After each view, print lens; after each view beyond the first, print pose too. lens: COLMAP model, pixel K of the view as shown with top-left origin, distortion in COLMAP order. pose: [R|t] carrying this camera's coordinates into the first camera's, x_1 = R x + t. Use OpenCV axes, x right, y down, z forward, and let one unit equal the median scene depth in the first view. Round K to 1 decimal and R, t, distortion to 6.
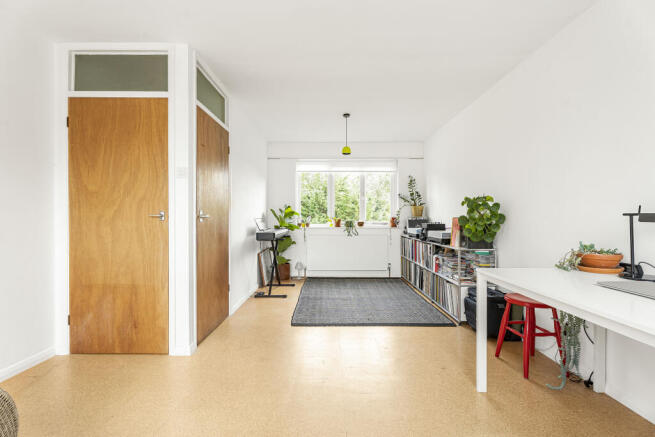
lens RADIAL K [[294.5, 0, 327.3], [0, 294.5, 218.4], [0, 0, 1]] dist [0.002171, 0.000792]
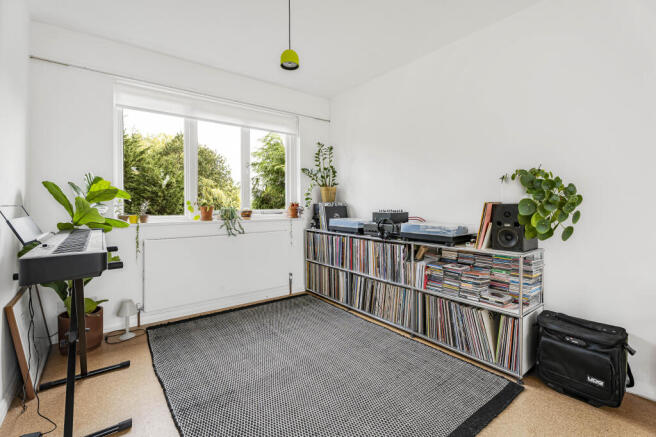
lens RADIAL K [[295.0, 0, 320.1], [0, 295.0, 205.6], [0, 0, 1]] dist [0.002171, 0.000792]
pose [[0.795967, -0.005877, 0.605311, -0.132982], [0.005099, 0.999982, 0.003004, 0.000545], [-0.605318, 0.000695, 0.795983, 0.441497]]
